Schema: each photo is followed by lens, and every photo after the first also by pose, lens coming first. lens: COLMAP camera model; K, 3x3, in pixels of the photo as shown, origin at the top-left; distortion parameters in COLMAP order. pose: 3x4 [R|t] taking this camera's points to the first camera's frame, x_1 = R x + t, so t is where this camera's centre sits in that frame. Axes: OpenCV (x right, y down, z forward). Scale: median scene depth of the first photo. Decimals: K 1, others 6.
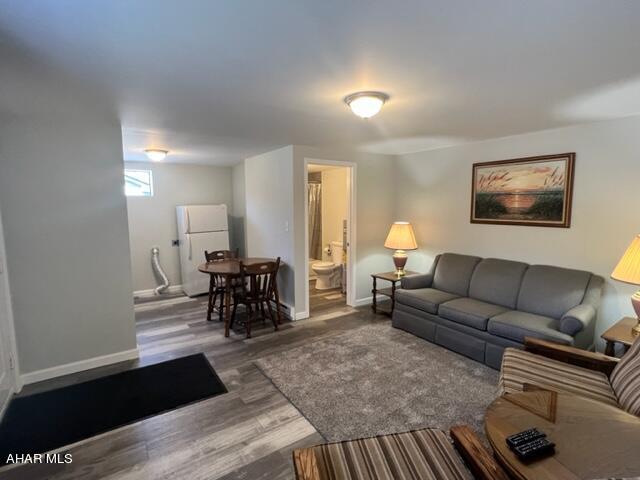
lens RADIAL K [[323.5, 0, 319.6], [0, 323.5, 241.0], [0, 0, 1]] dist [0.002020, -0.000012]
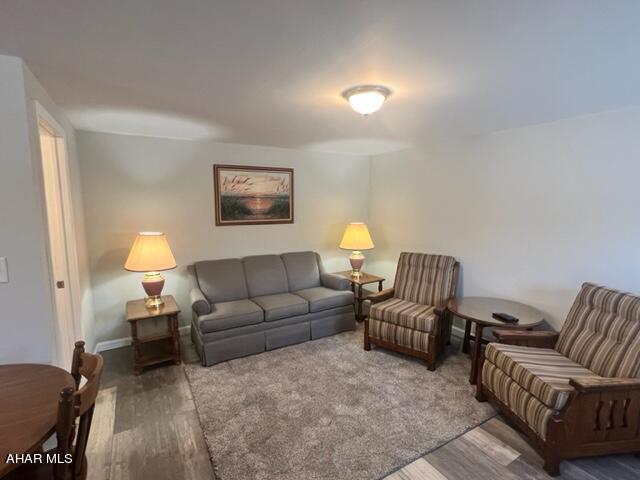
lens RADIAL K [[323.5, 0, 319.8], [0, 323.5, 237.5], [0, 0, 1]] dist [0.002020, -0.000012]
pose [[0.056920, -0.095223, 0.993827, -0.517992], [0.121426, 0.988712, 0.087779, -0.075774], [-0.990967, 0.115680, 0.067840, 0.697241]]
